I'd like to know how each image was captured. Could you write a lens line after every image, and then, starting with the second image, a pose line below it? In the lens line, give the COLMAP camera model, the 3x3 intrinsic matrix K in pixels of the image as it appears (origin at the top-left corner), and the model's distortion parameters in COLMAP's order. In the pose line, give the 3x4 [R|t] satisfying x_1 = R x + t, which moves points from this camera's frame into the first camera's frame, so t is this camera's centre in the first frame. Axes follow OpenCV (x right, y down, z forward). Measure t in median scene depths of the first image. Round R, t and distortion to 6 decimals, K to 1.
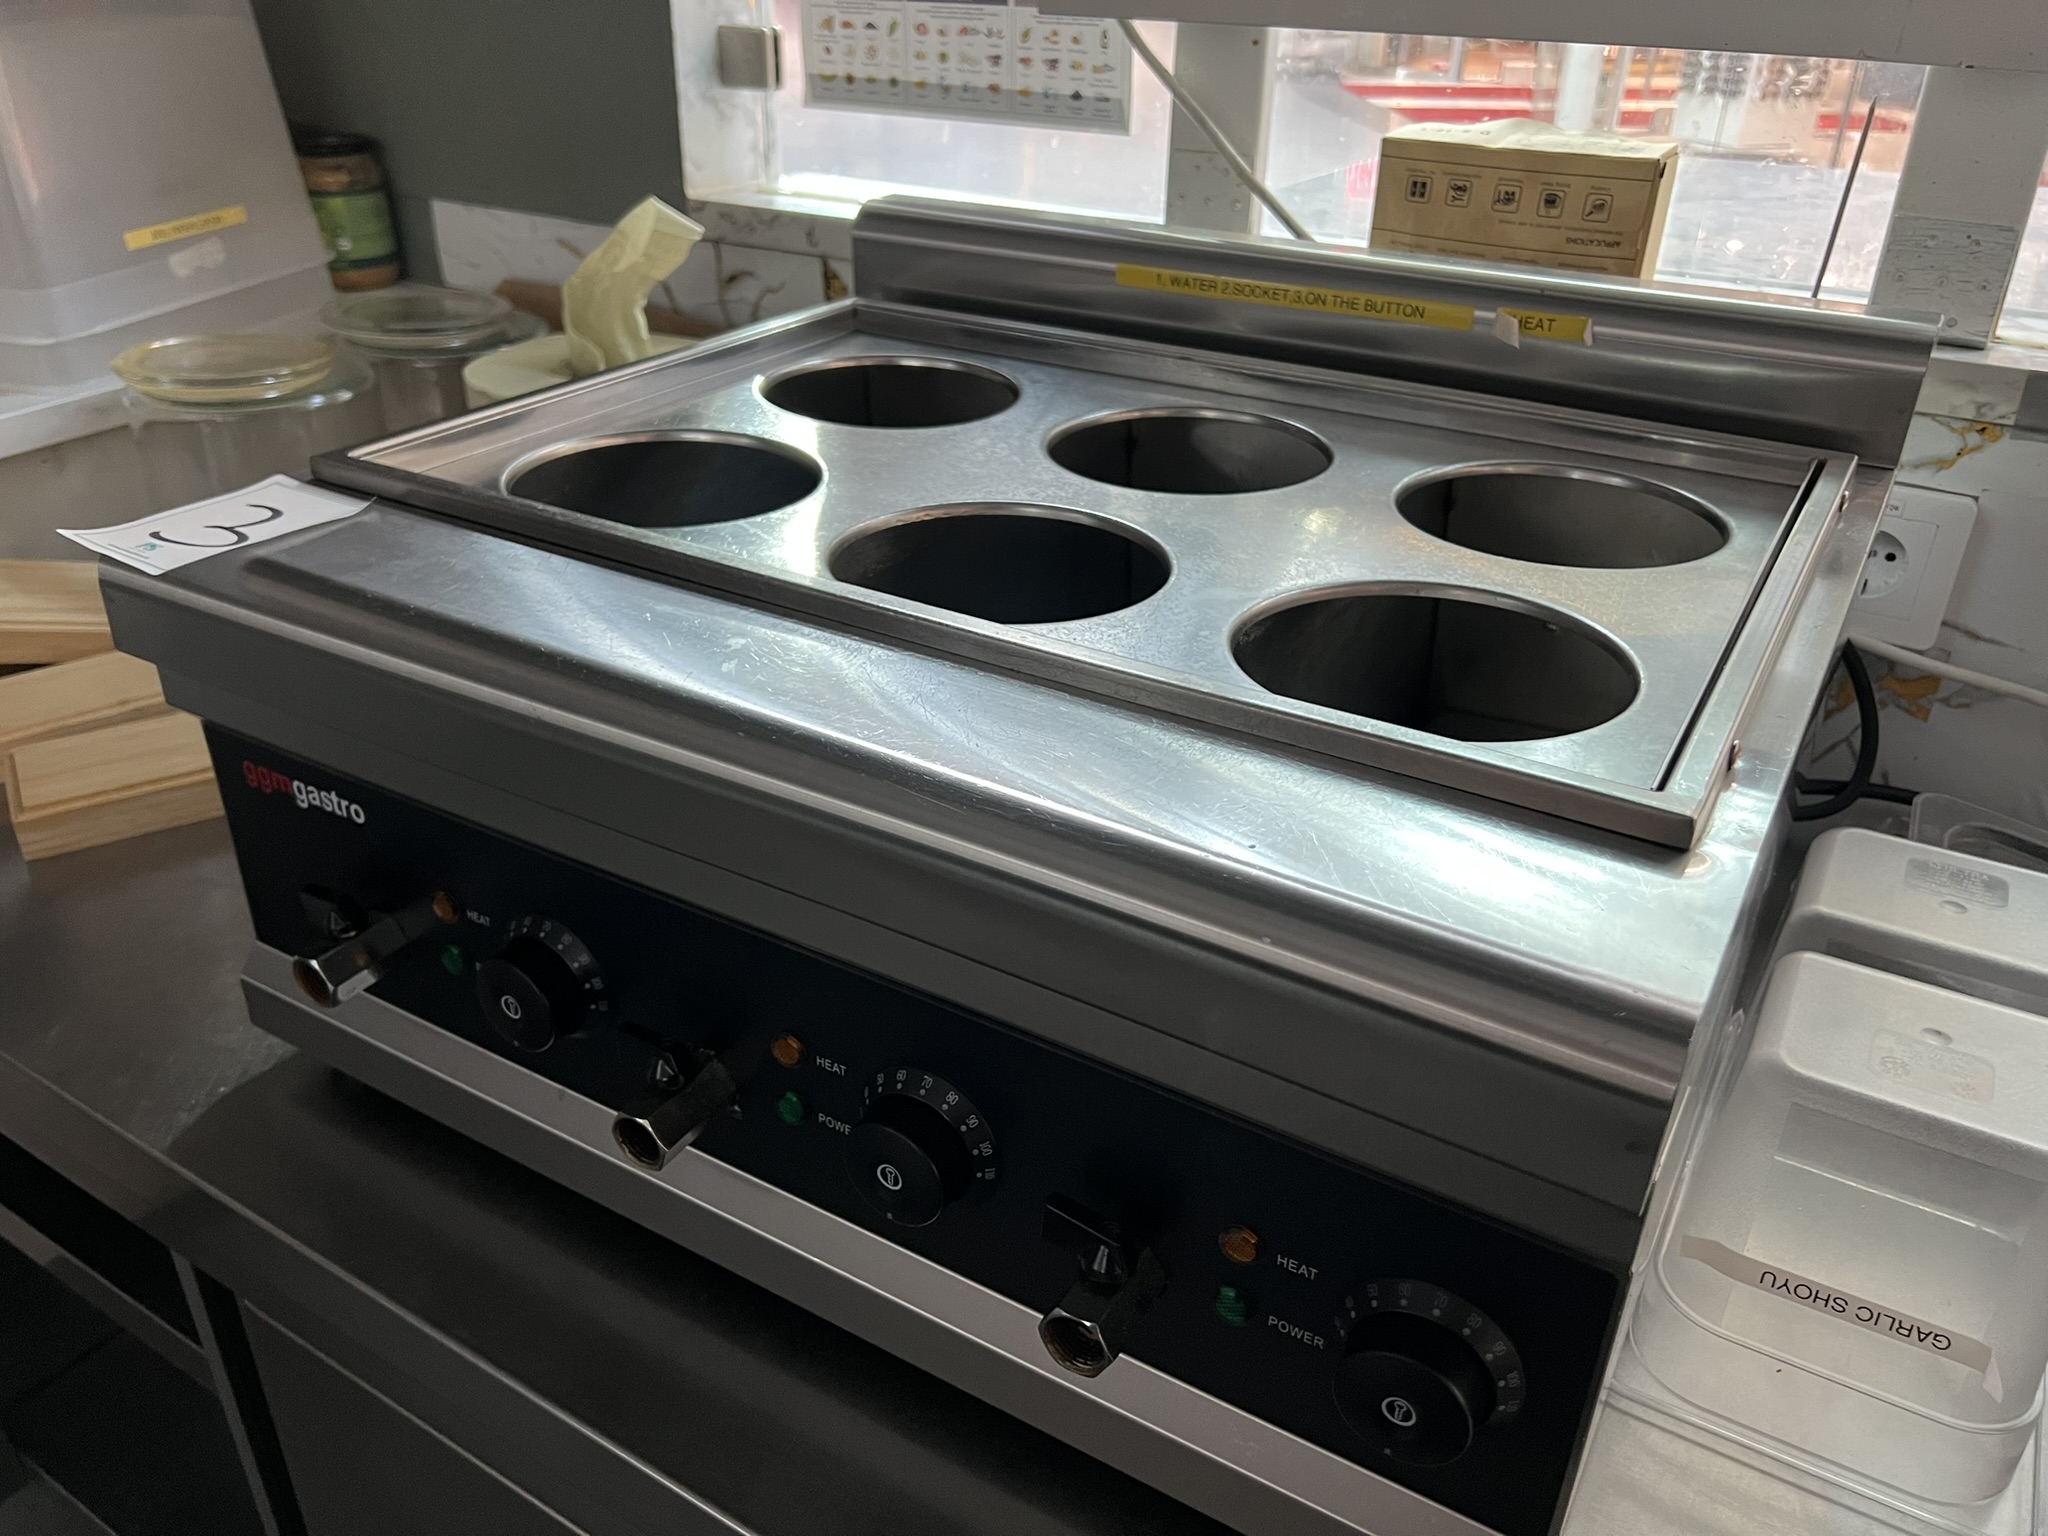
lens RADIAL K [[1529.7, 0, 1029.3], [0, 1529.7, 760.7], [0, 0, 1]] dist [0.026889, -0.042458]
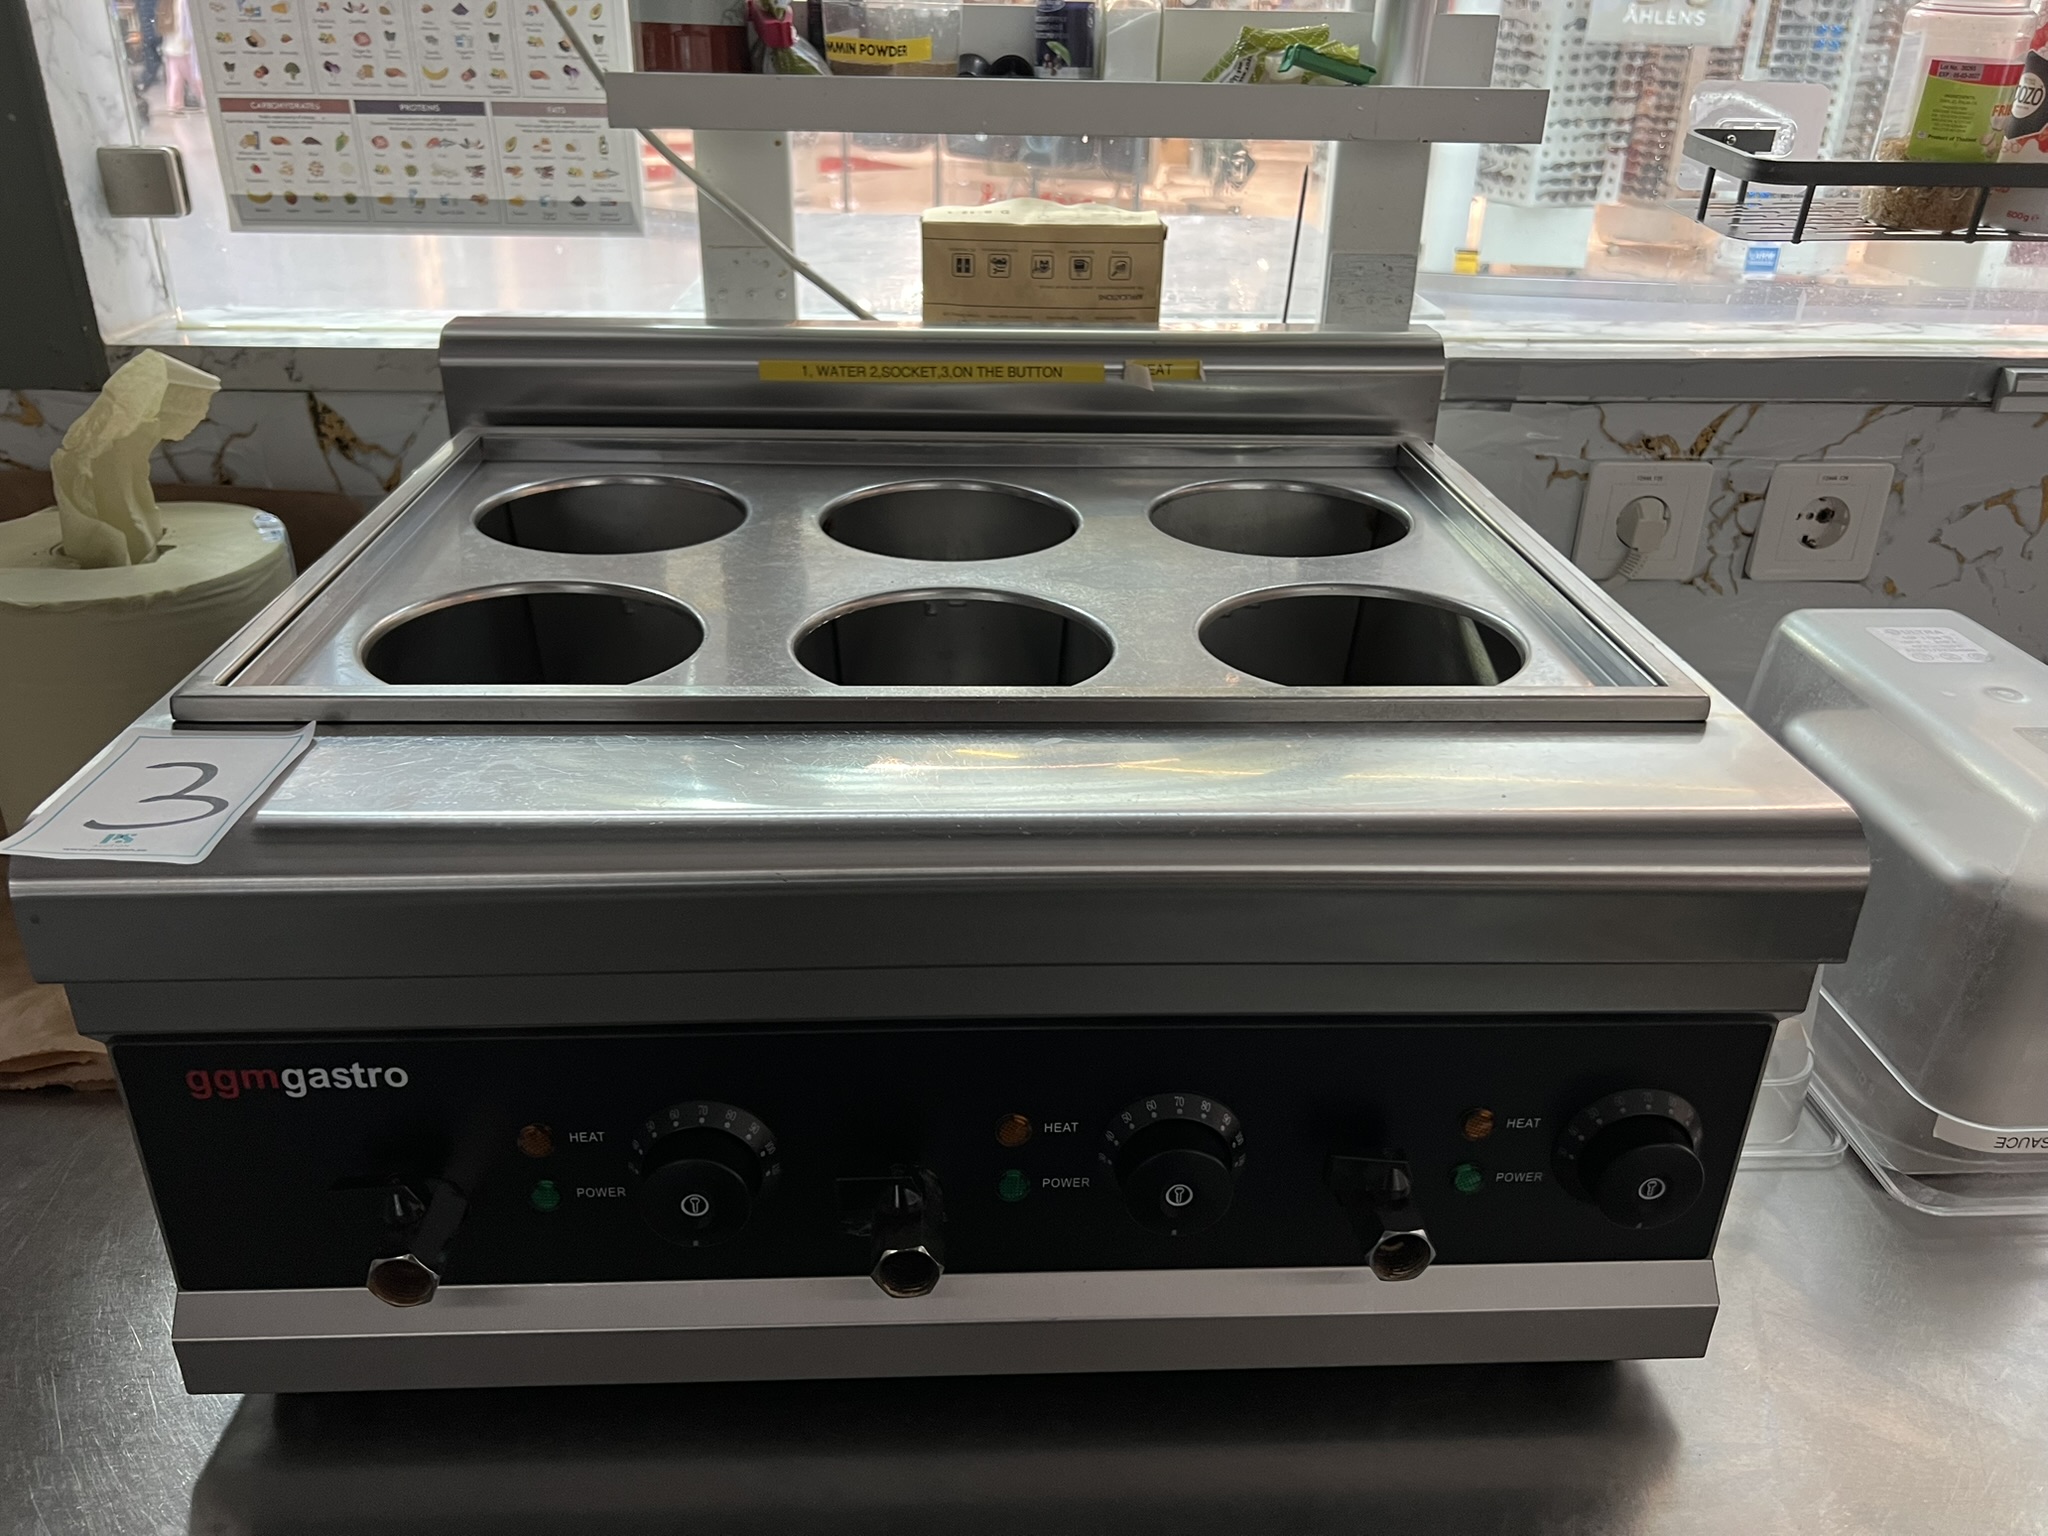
lens RADIAL K [[1529.7, 0, 961.1], [0, 1529.7, 770.3], [0, 0, 1]] dist [0.026889, -0.042458]
pose [[0.841525, -0.245751, 0.481085, -0.338236], [0.258328, 0.965180, 0.041166, -0.054161], [-0.474450, 0.089635, 0.875707, 0.041682]]
